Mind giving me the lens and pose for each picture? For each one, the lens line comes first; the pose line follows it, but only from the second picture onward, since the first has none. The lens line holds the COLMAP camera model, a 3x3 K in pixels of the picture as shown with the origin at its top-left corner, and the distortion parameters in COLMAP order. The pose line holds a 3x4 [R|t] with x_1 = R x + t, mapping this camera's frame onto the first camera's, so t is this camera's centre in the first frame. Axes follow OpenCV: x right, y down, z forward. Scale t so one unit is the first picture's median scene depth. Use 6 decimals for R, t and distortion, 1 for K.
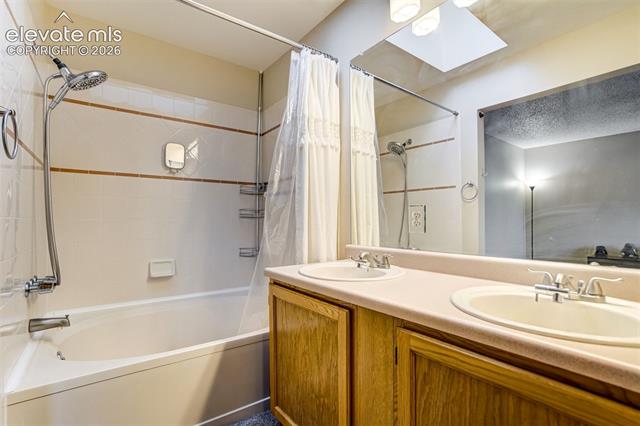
lens RADIAL K [[300.9, 0, 319.6], [0, 300.9, 215.2], [0, 0, 1]] dist [-0.027923, 0.009277]
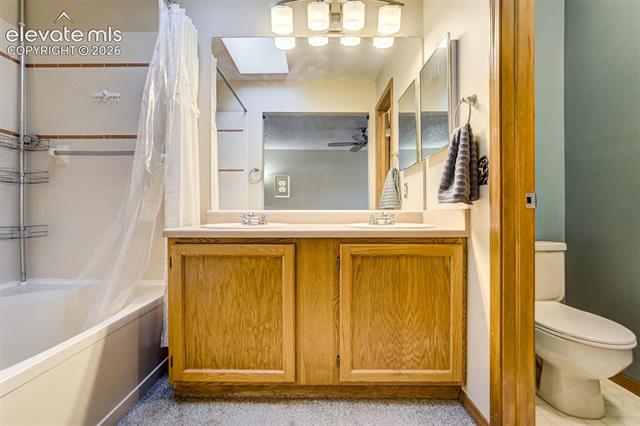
lens RADIAL K [[300.9, 0, 303.9], [0, 300.9, 213.6], [0, 0, 1]] dist [-0.027923, 0.009277]
pose [[0.604056, 0.001724, 0.796940, -0.644969], [-0.011517, 0.999912, 0.006567, 0.119885], [-0.796858, -0.013146, 0.604023, 0.115935]]
